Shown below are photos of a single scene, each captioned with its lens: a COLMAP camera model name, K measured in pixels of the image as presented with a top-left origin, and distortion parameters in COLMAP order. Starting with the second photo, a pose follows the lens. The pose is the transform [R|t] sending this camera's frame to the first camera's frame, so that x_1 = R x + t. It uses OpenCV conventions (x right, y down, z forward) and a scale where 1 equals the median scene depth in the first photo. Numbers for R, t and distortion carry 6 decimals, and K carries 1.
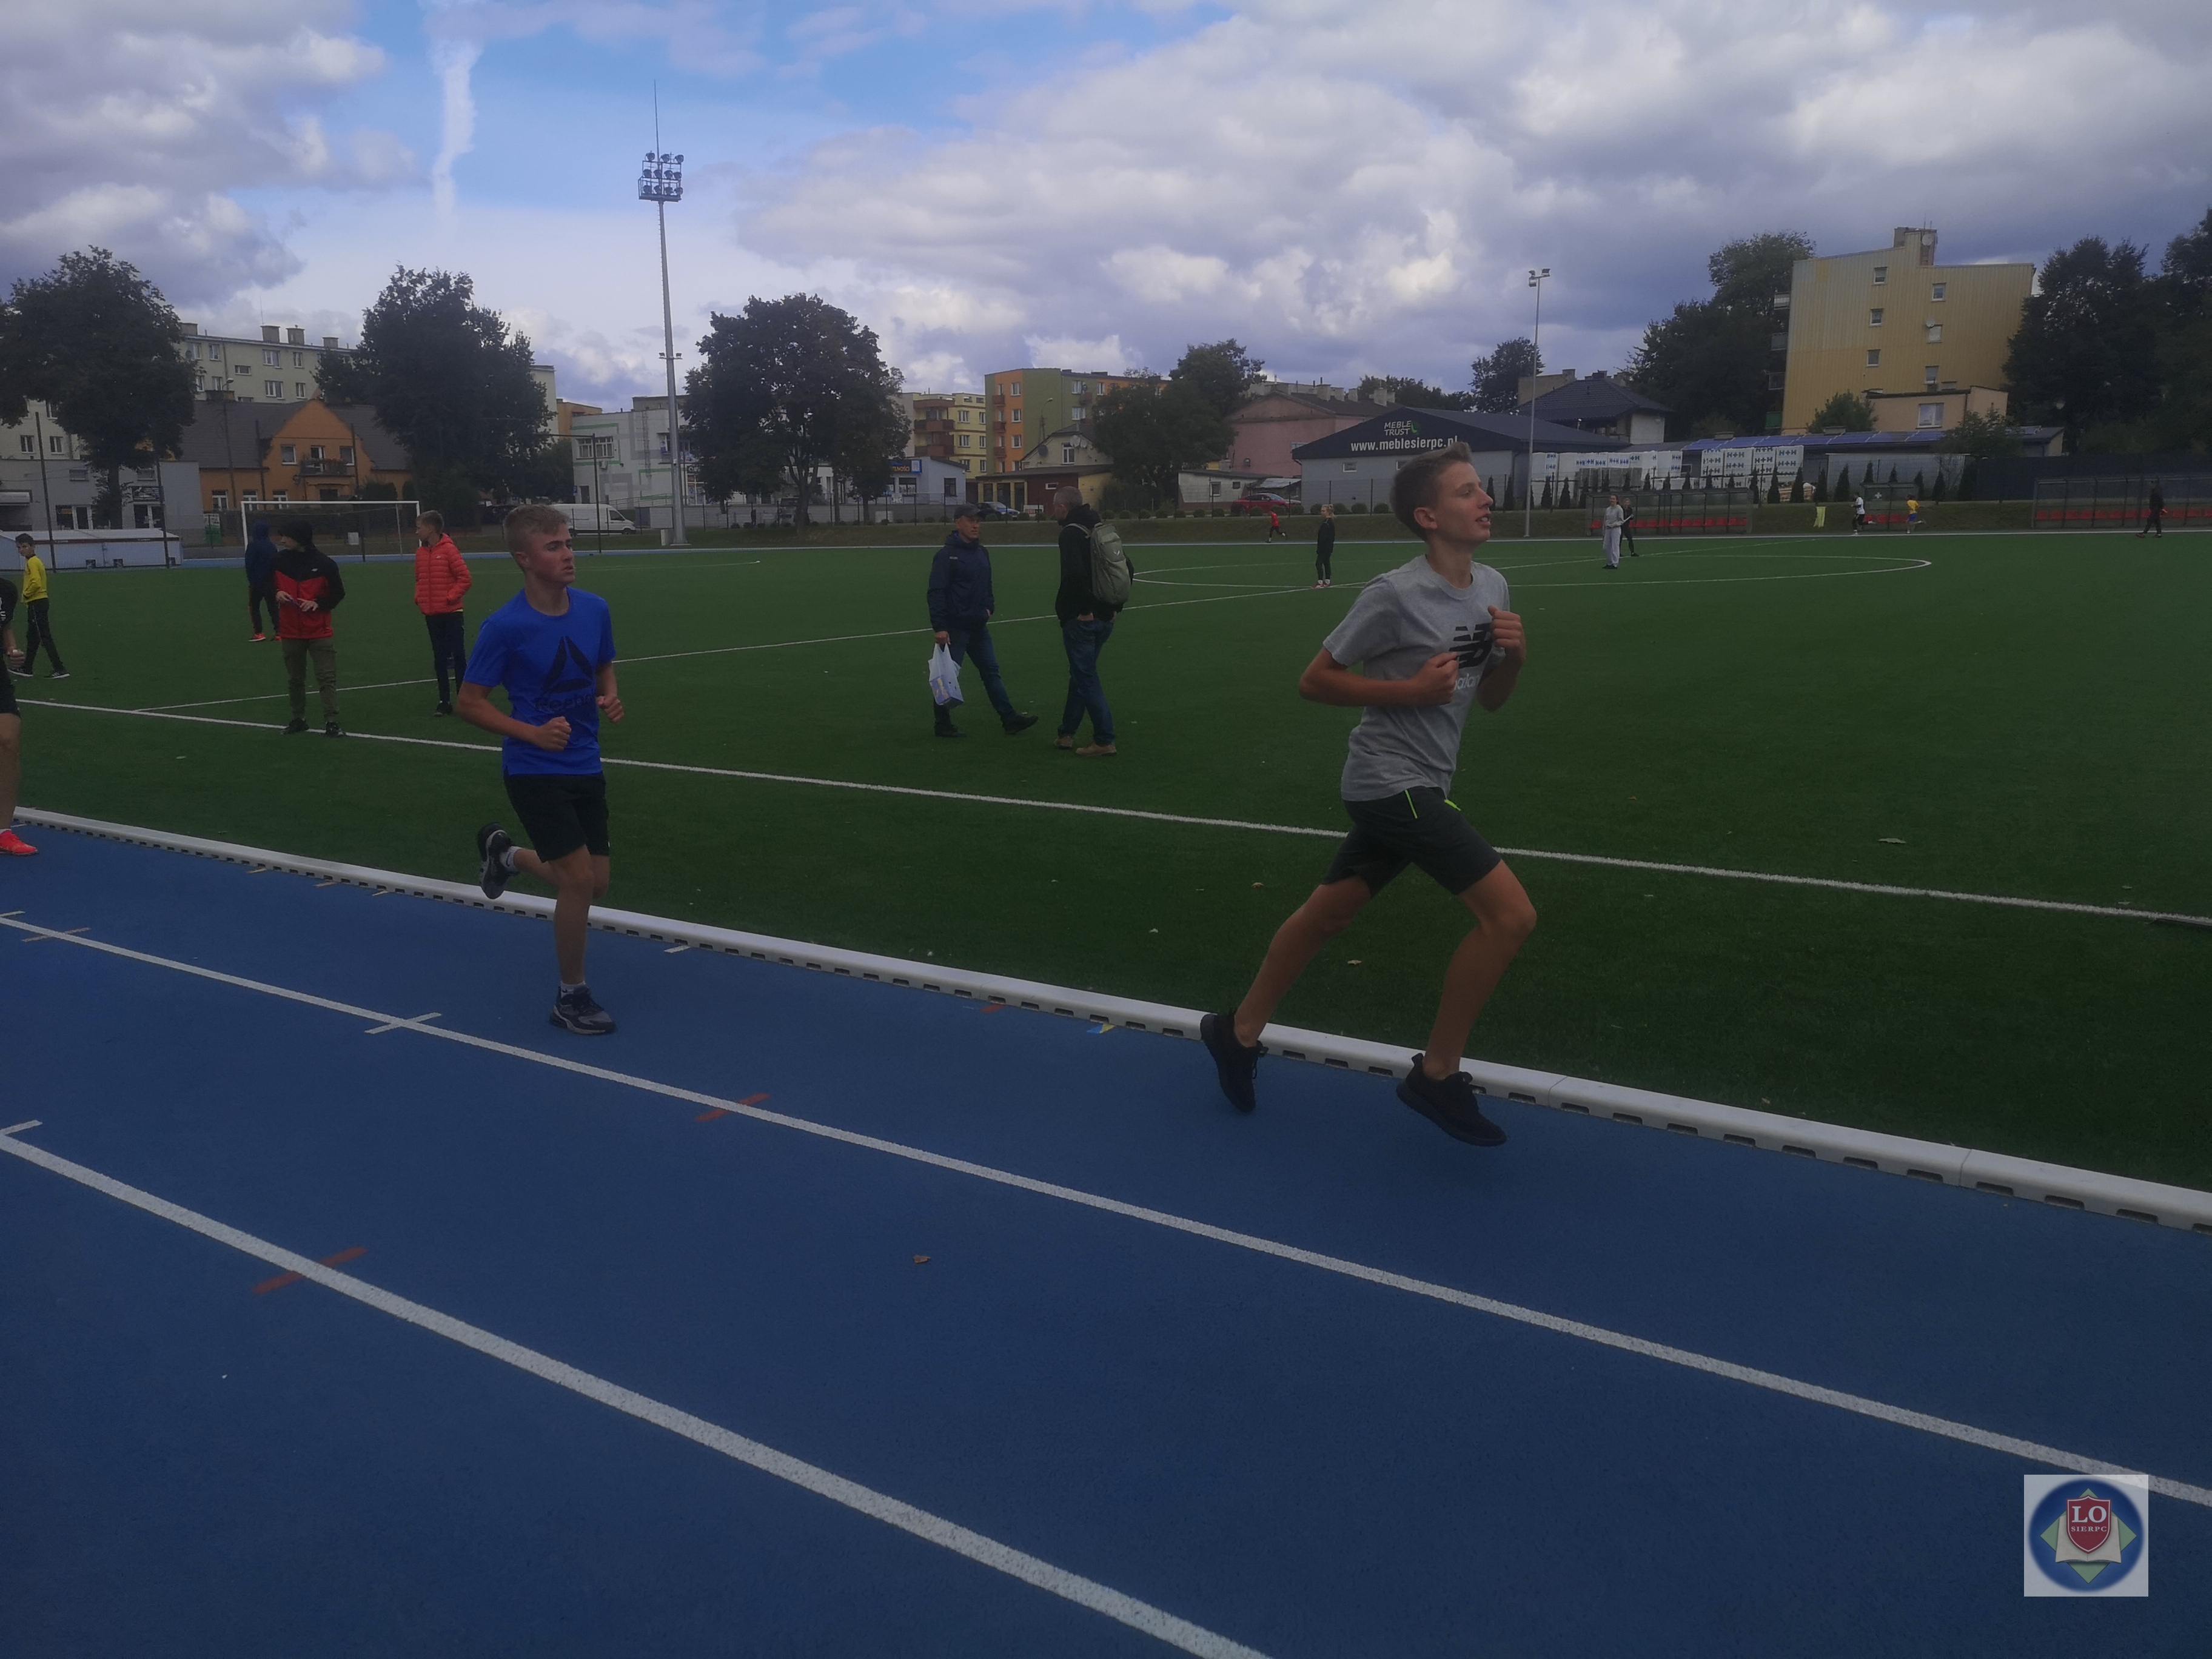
lens RADIAL K [[1691.1, 0, 1106.0], [0, 1691.1, 829.5], [0, 0, 1]] dist [0.073151, -0.065453]
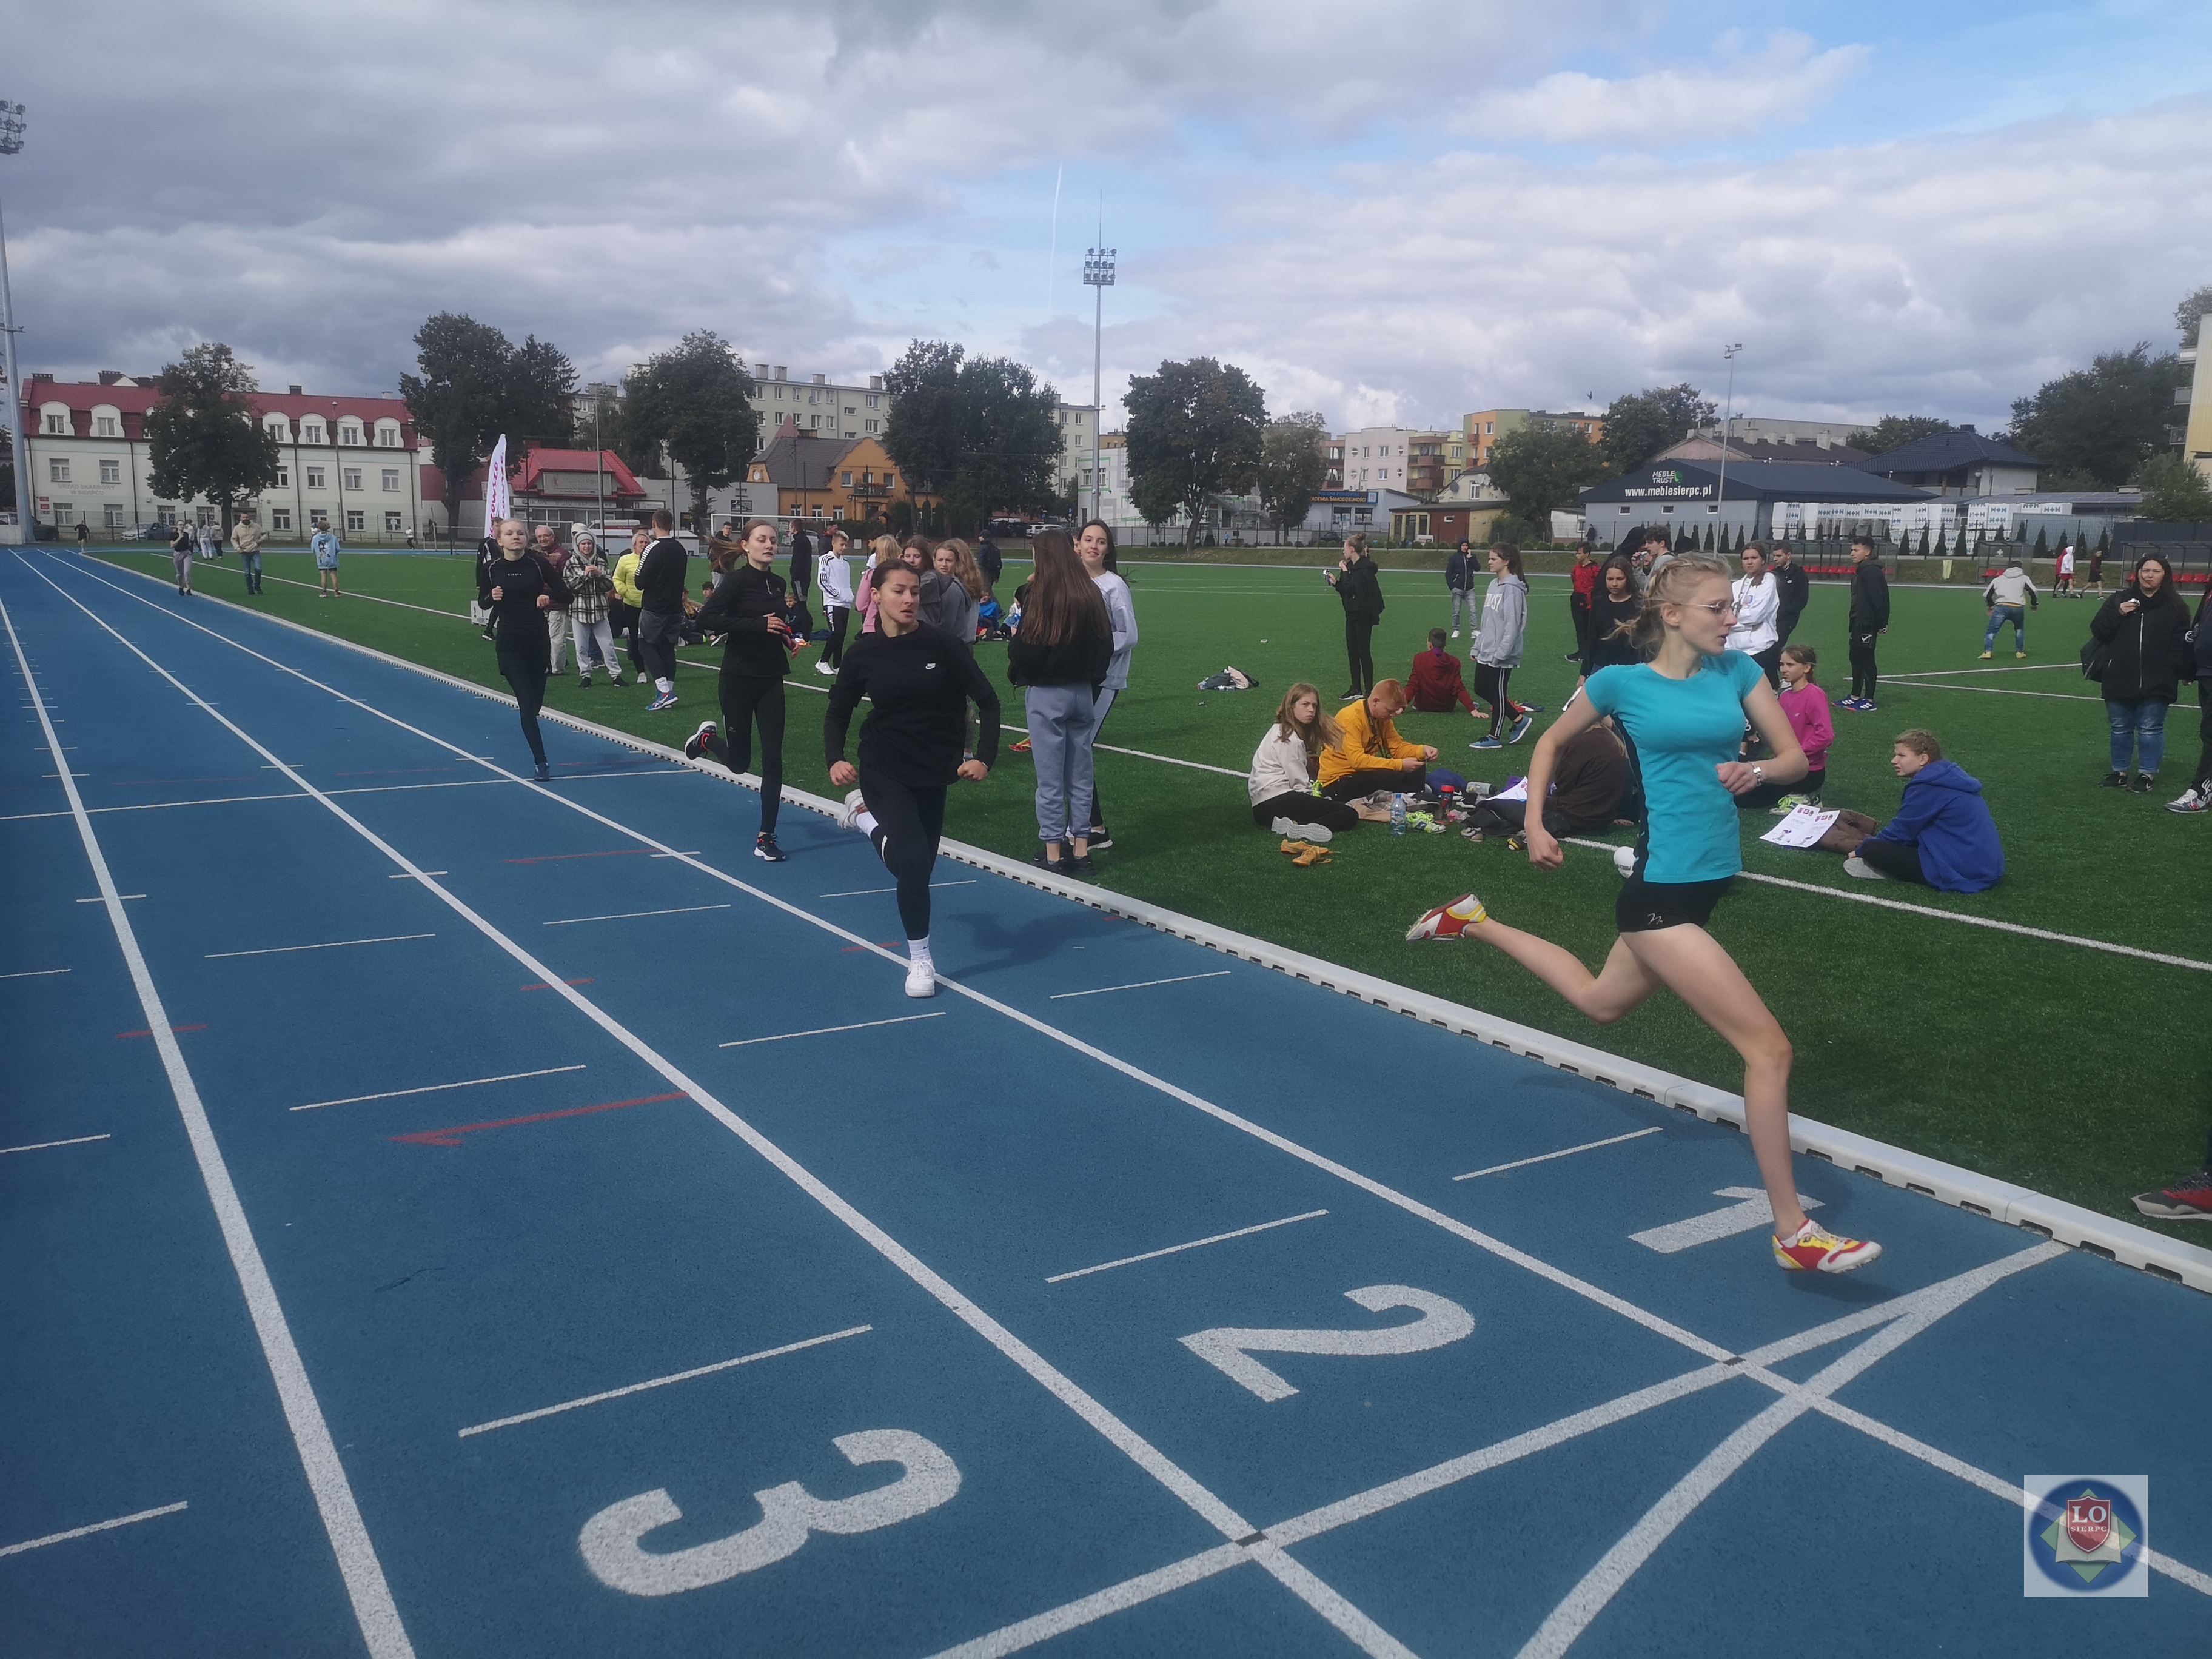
lens RADIAL K [[1700.4, 0, 1106.0], [0, 1700.4, 829.5], [0, 0, 1]] dist [0.068283, -0.069180]
pose [[0.930365, 0.096361, -0.353745, 0.212532], [-0.101502, 0.994827, 0.004041, 0.023236], [0.352304, 0.032147, 0.935333, -0.150002]]
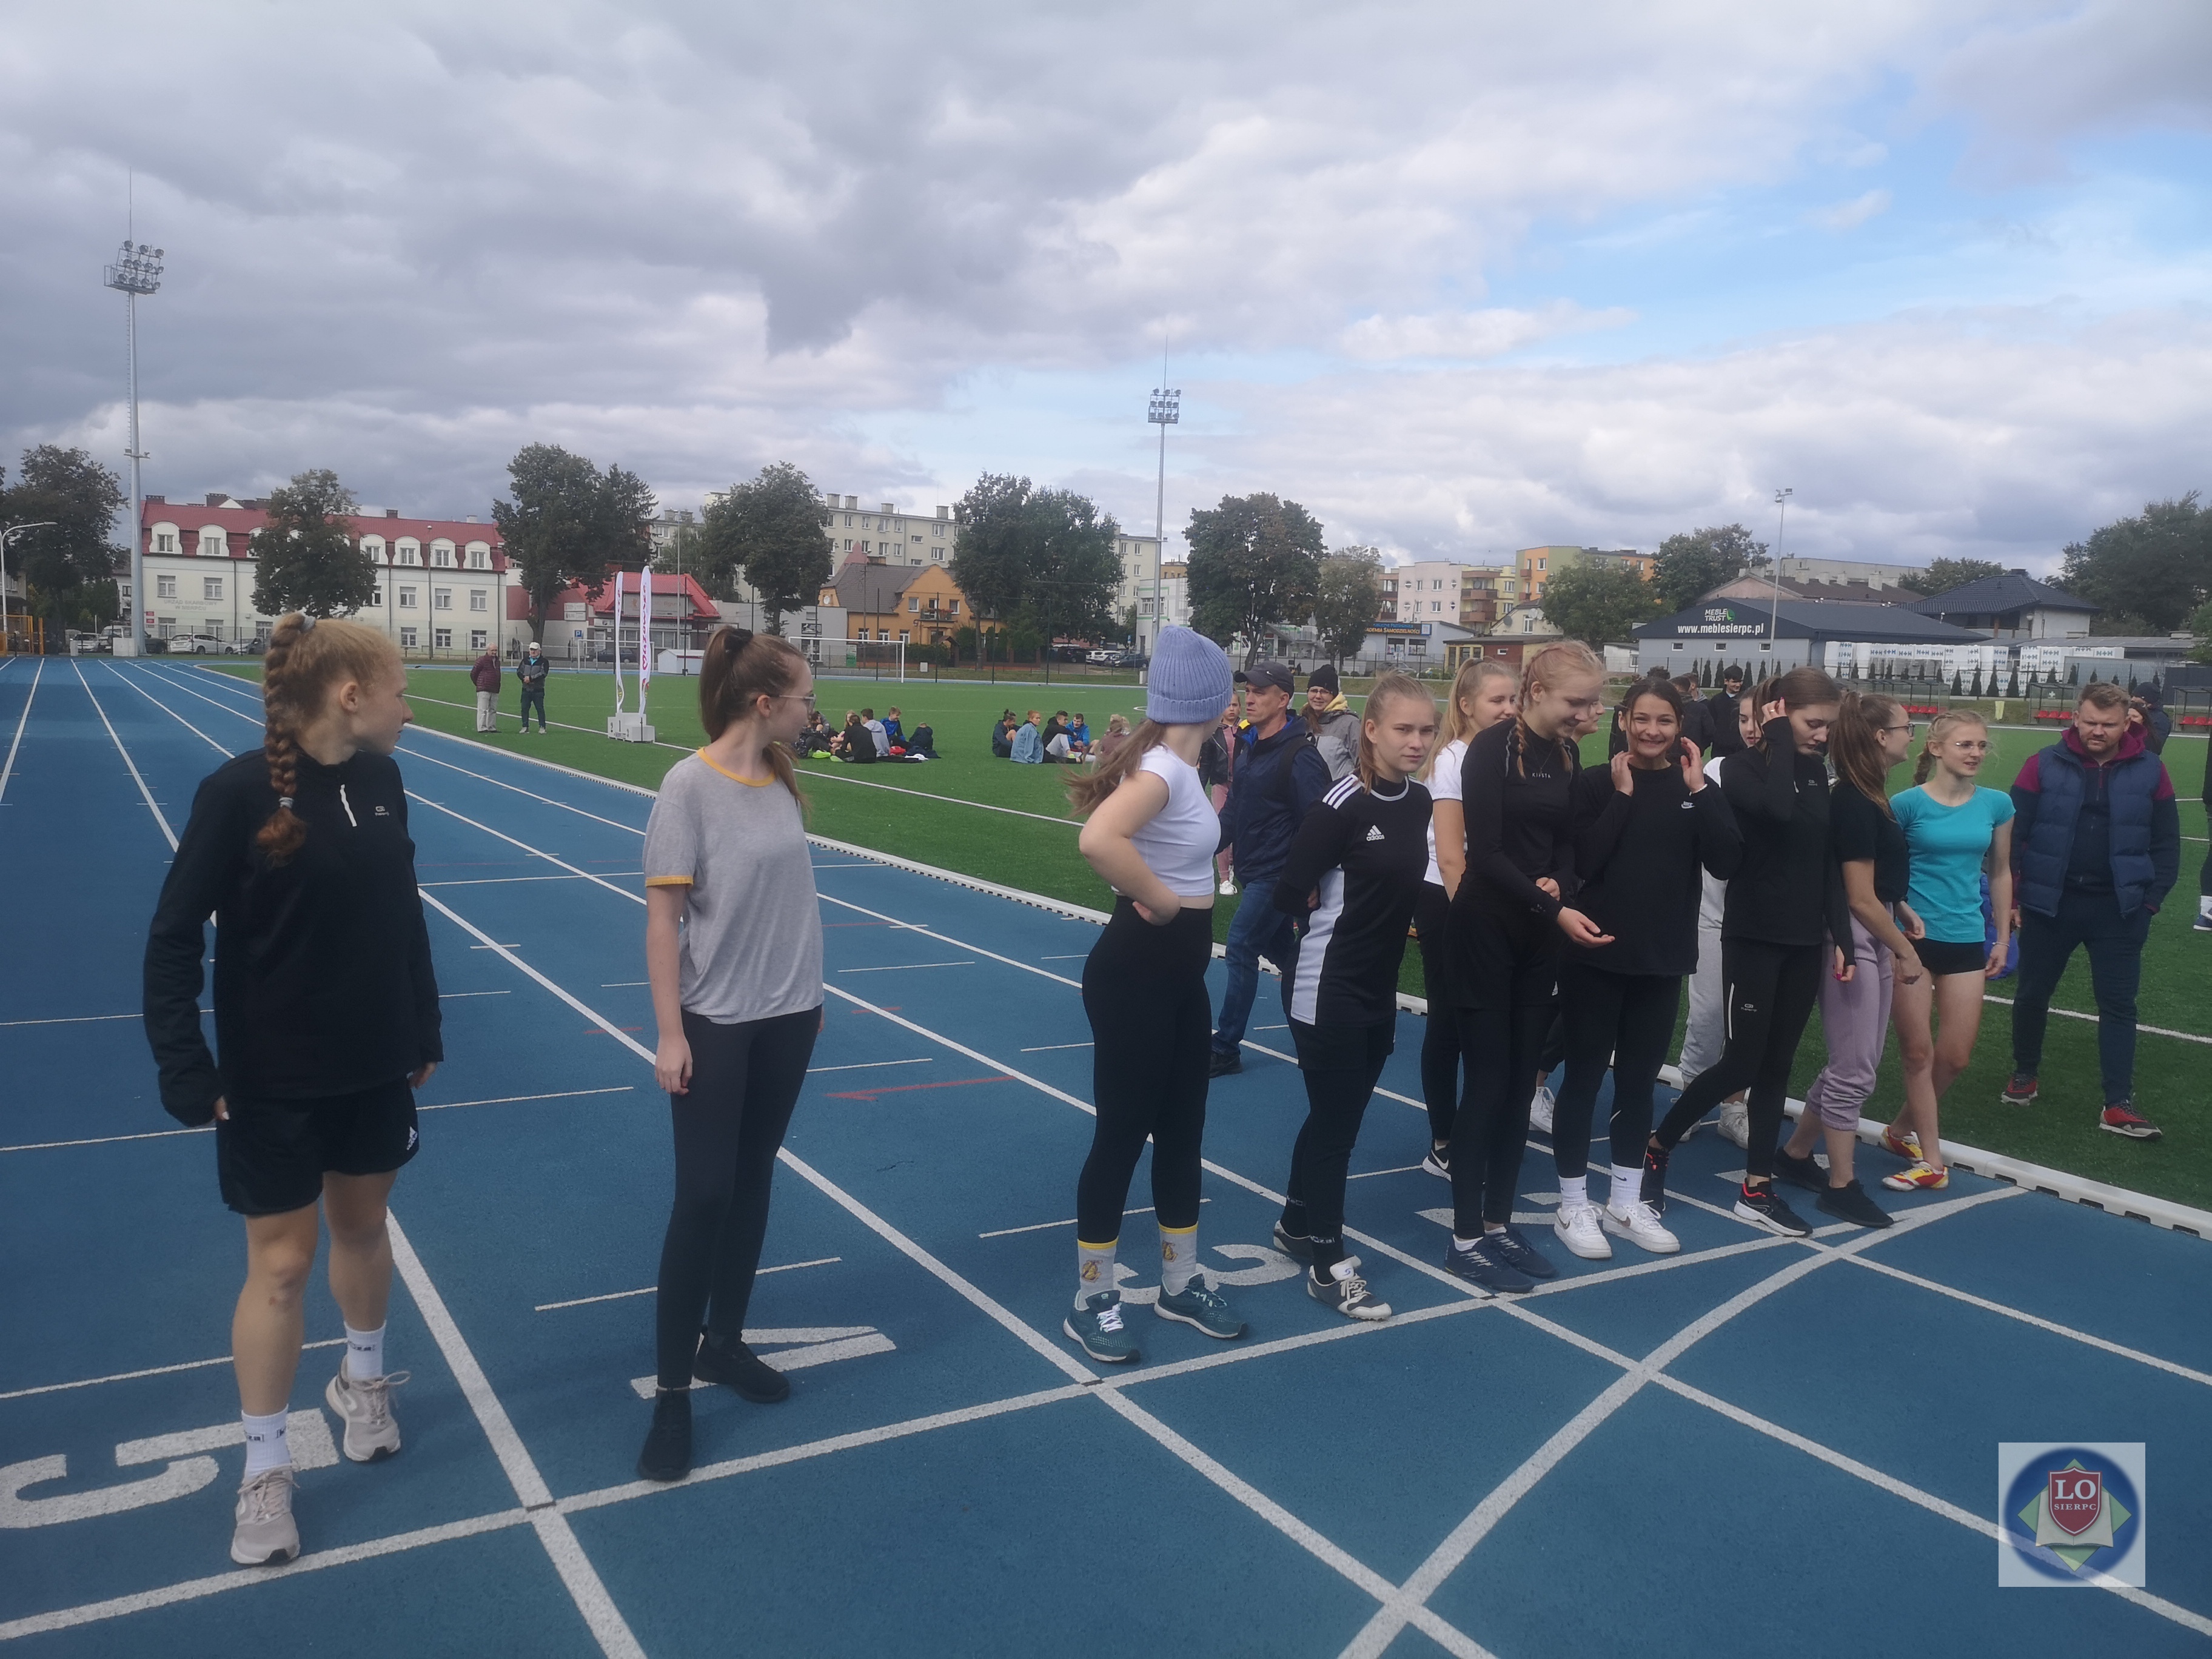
lens RADIAL K [[1699.4, 0, 1106.0], [0, 1699.4, 829.5], [0, 0, 1]] dist [0.066224, -0.061025]
pose [[0.918242, 0.087732, -0.386180, 0.212955], [-0.121785, 0.990454, -0.064564, 0.025830], [0.376829, 0.106316, 0.920161, -0.166024]]
